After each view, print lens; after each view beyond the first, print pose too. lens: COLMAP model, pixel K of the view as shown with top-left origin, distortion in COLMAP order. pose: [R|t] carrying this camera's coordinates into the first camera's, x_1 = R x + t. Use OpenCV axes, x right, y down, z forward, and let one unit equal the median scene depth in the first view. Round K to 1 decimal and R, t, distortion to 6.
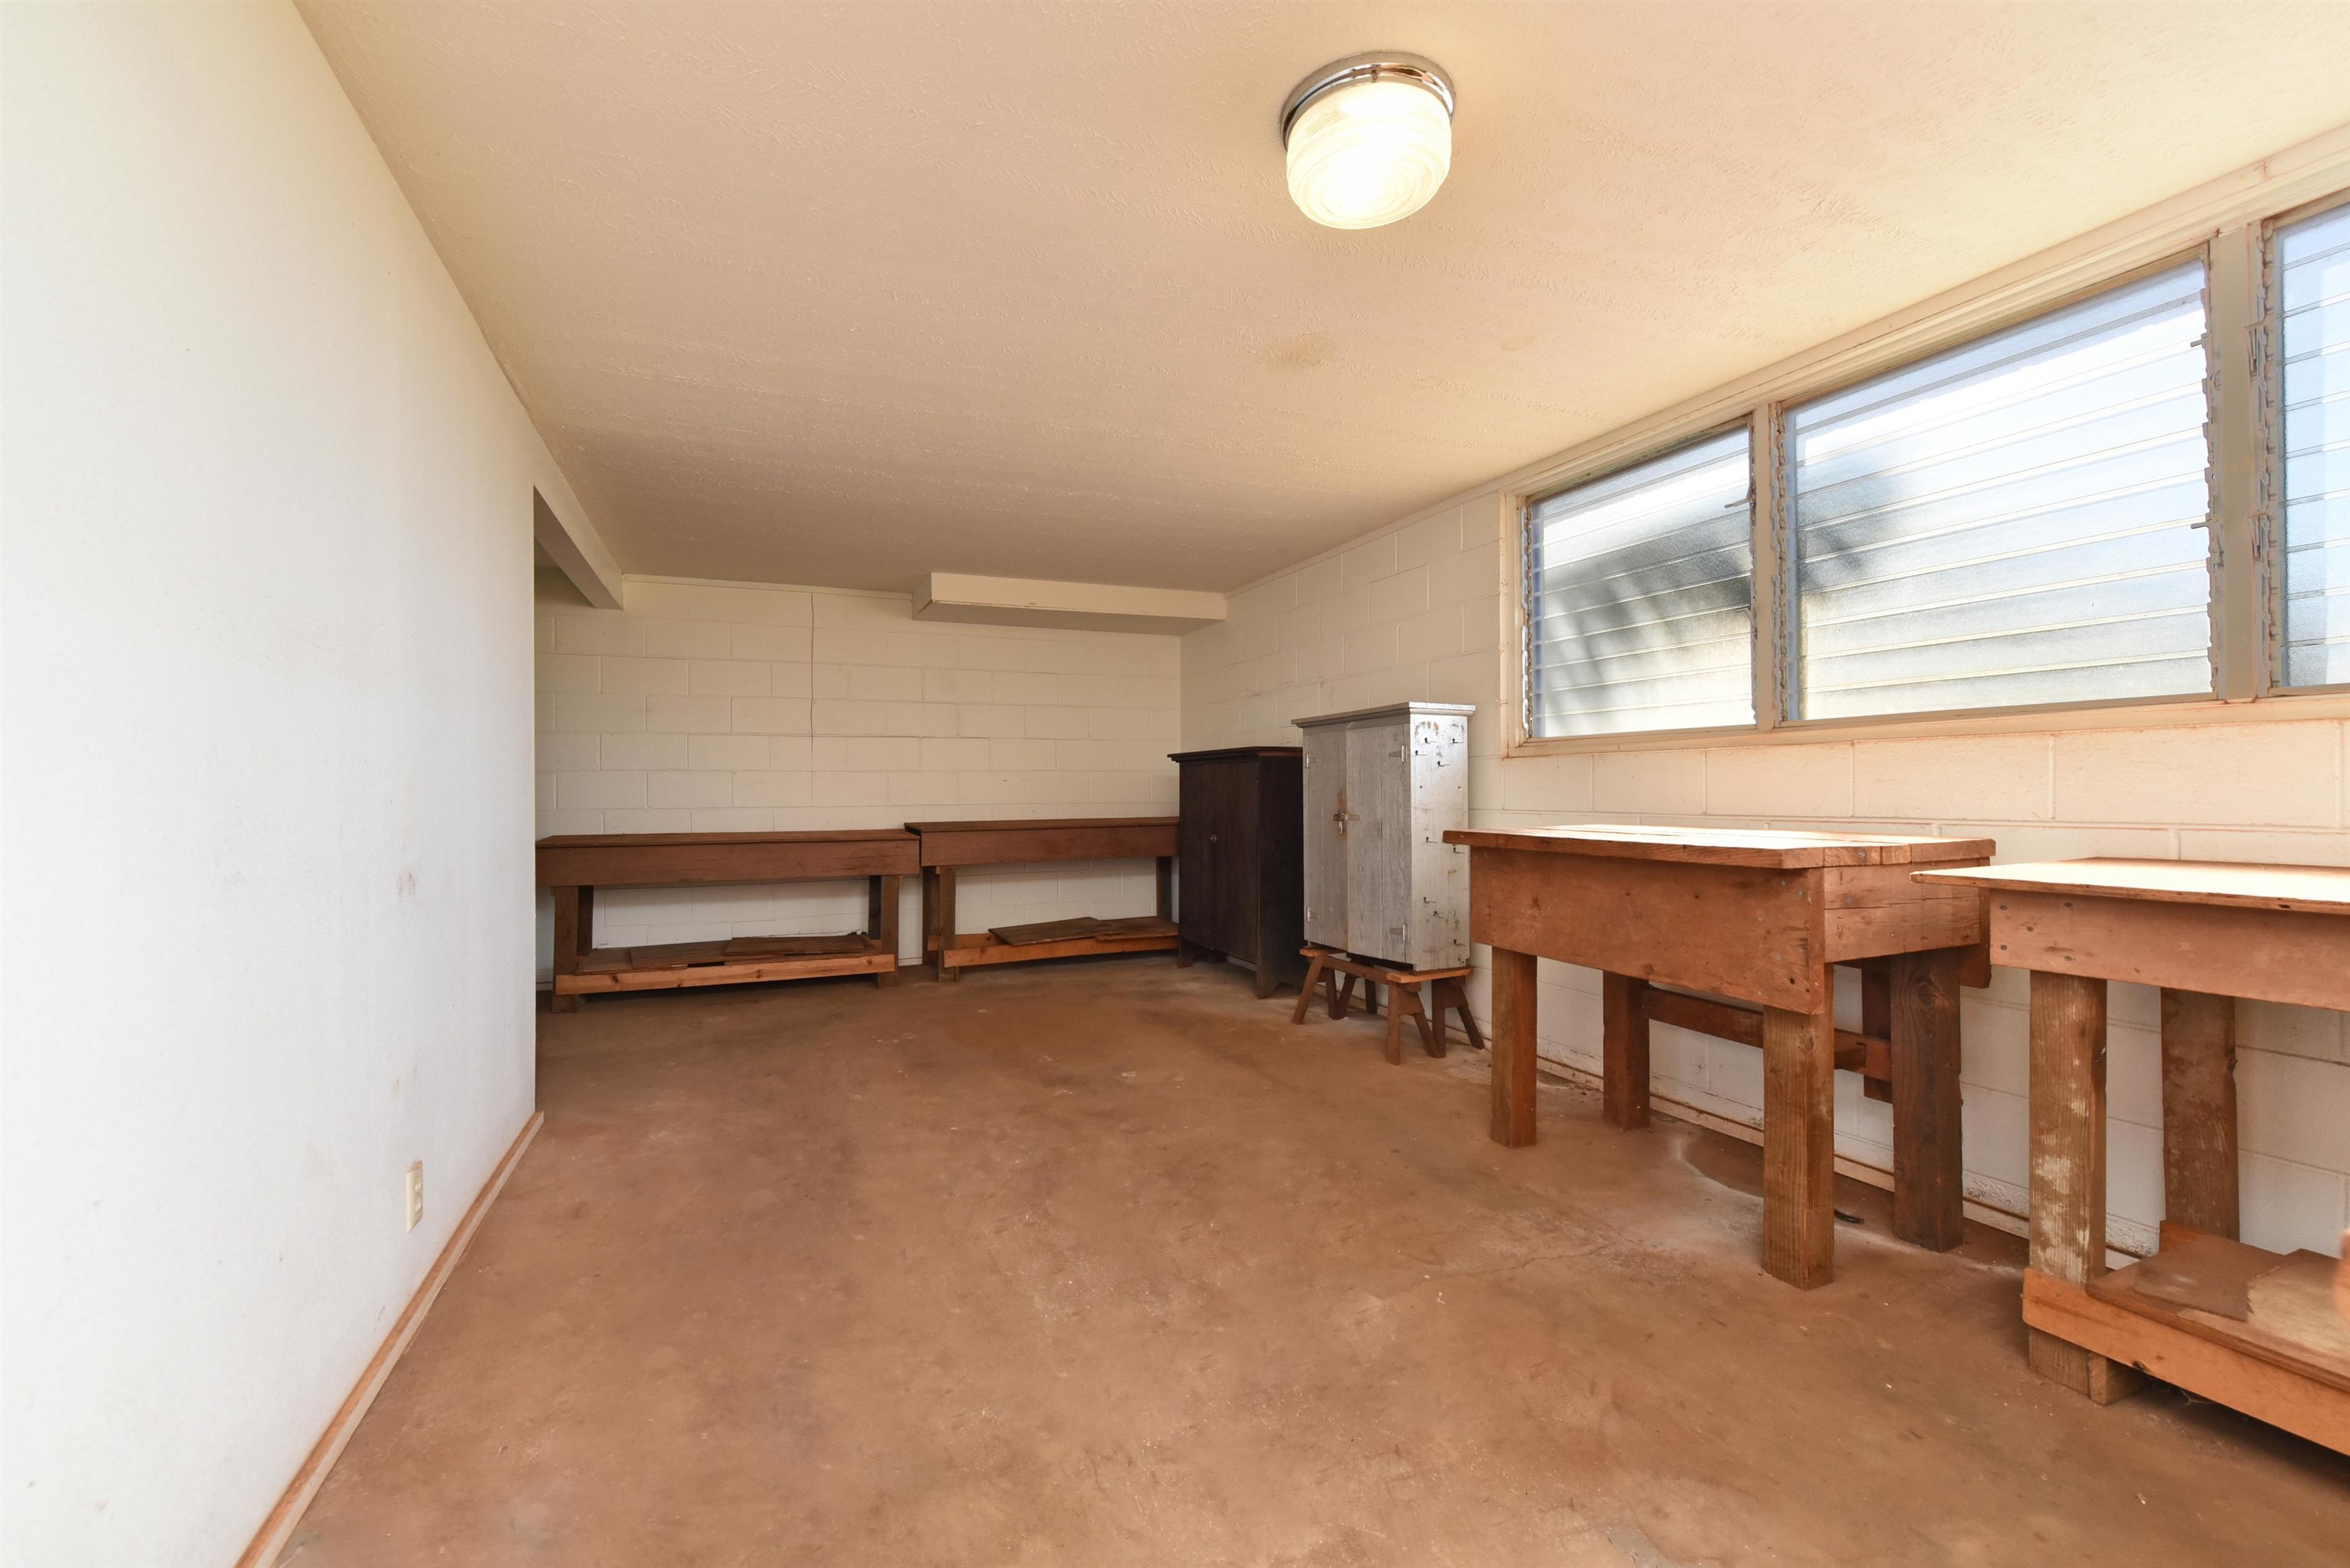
lens RADIAL K [[946.5, 0, 1183.8], [0, 946.5, 789.4], [0, 0, 1]] dist [0.001623, 0.000121]
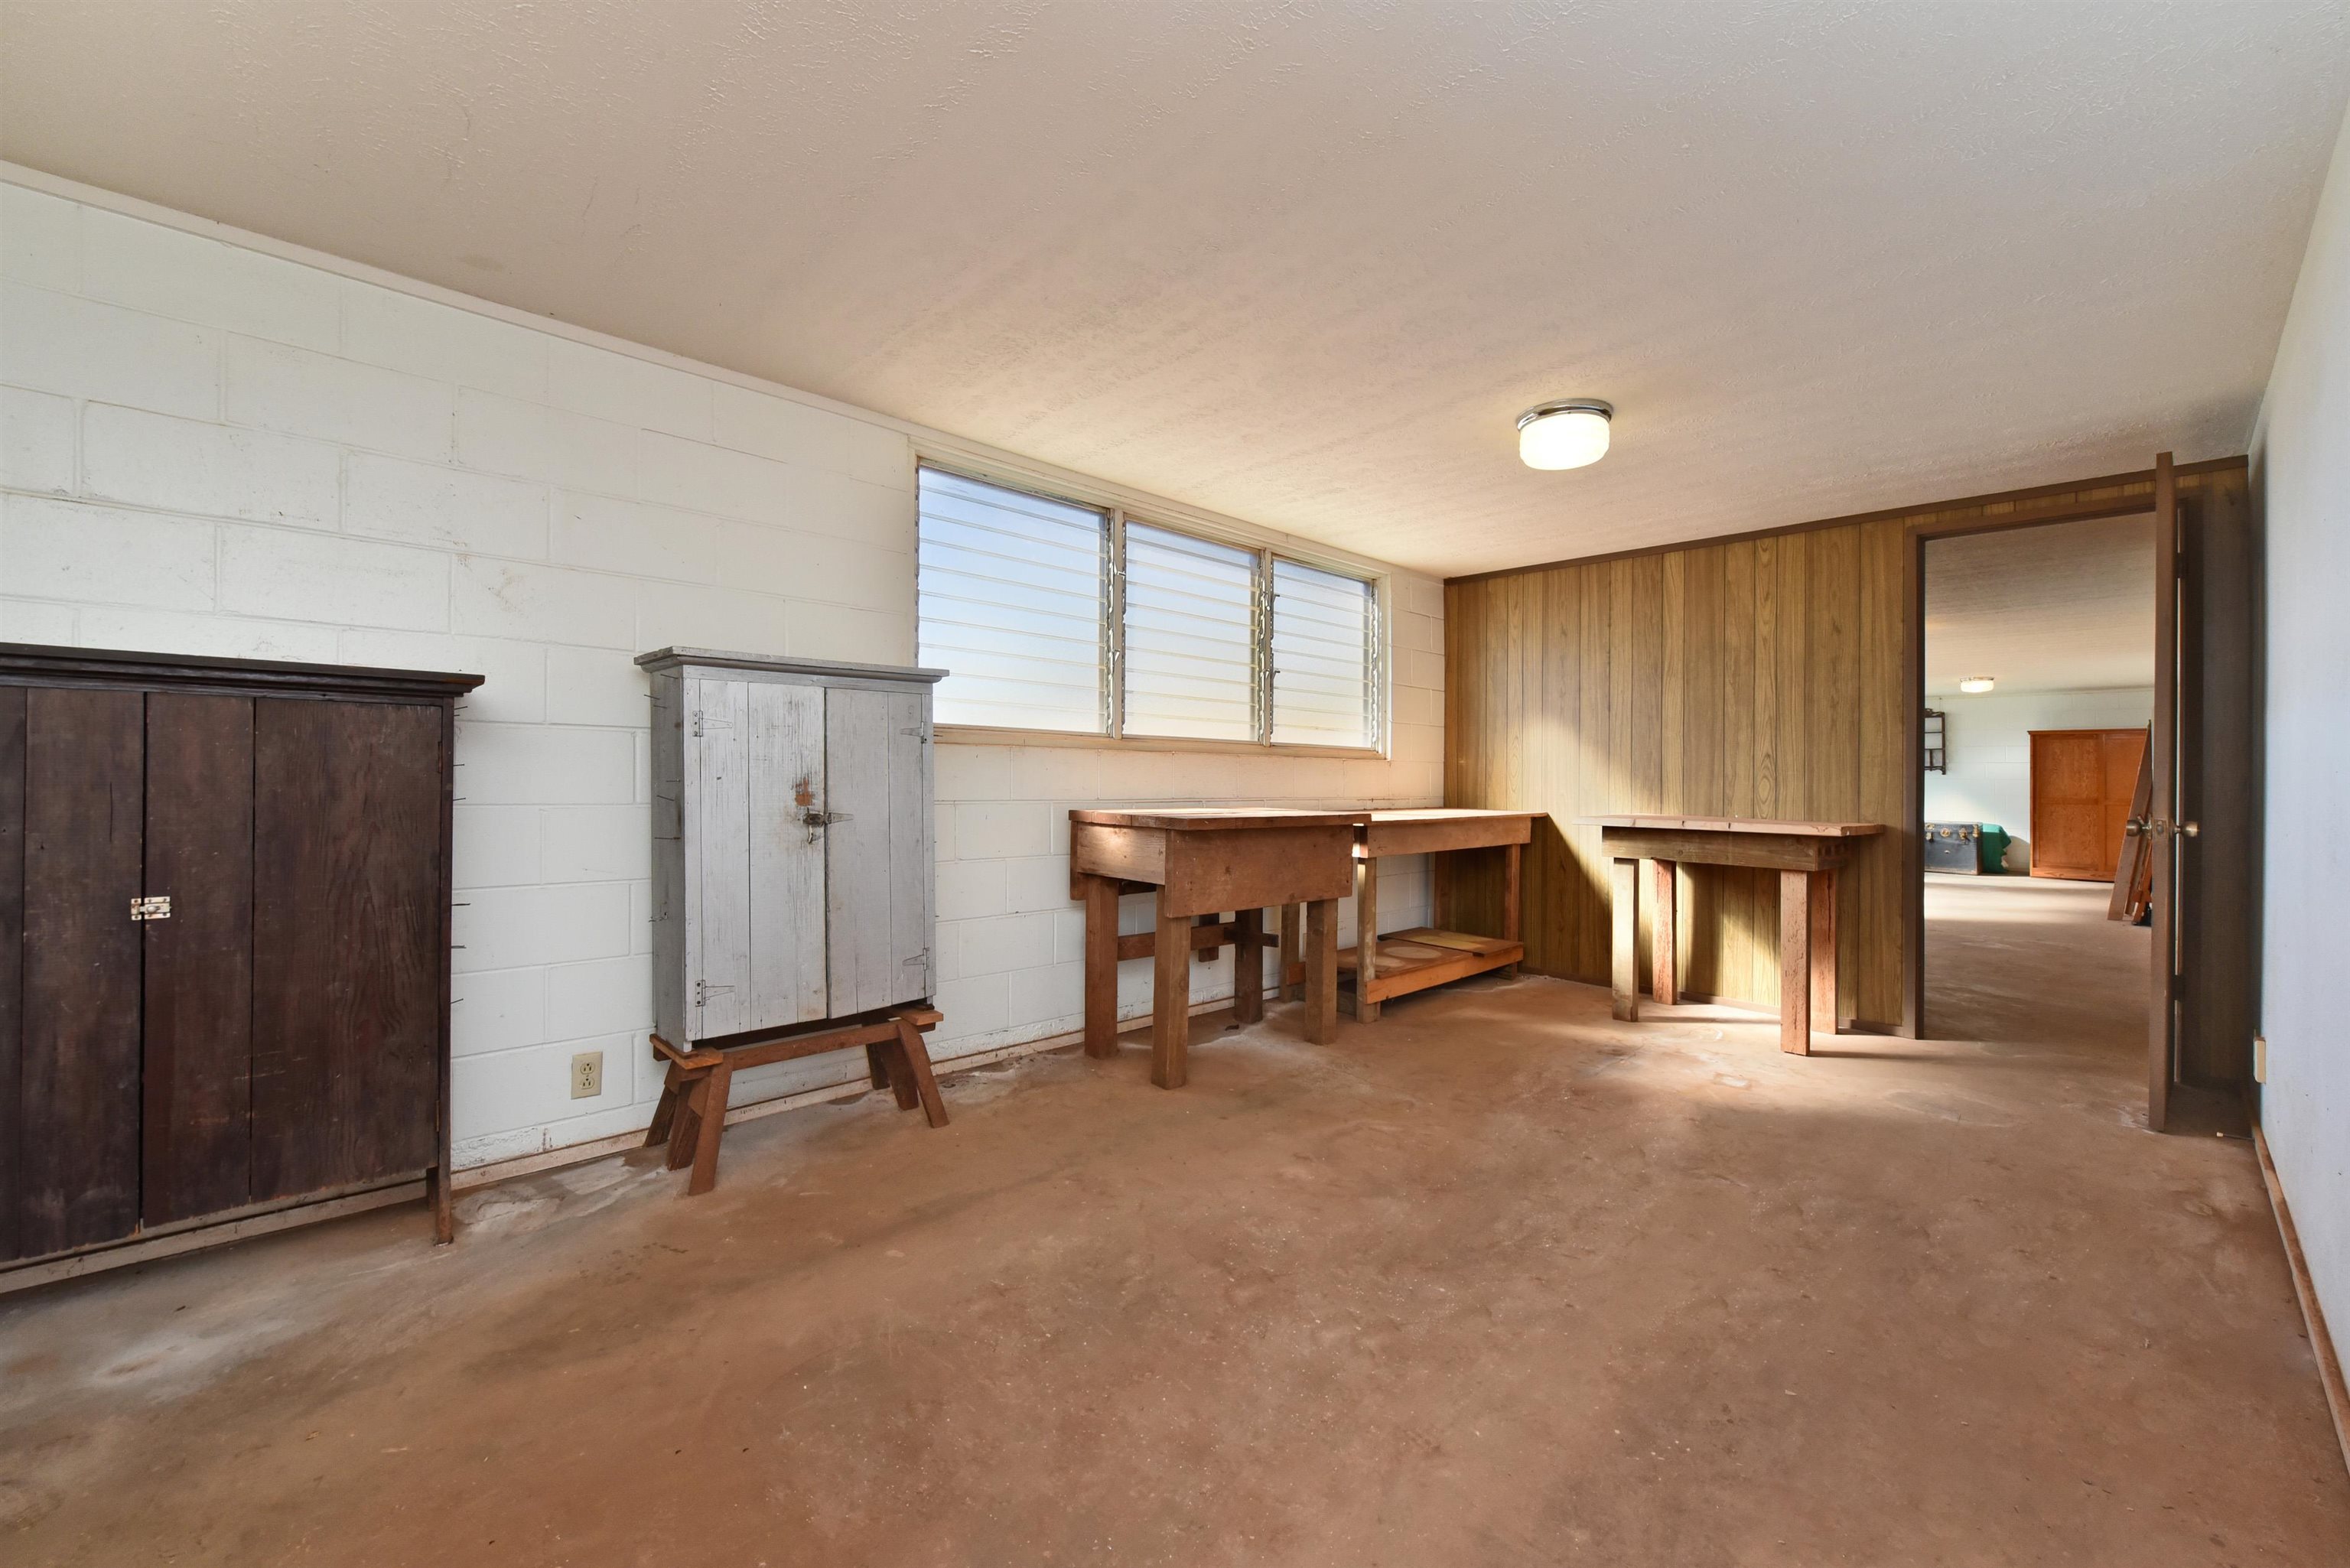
lens RADIAL K [[984.7, 0, 1181.5], [0, 984.7, 784.3], [0, 0, 1]] dist [-0.000284, -0.000023]
pose [[-0.353930, 0.006830, 0.935247, -0.874301], [-0.005777, 0.999938, -0.009488, 0.016376], [-0.935254, -0.008761, -0.353869, 1.567288]]
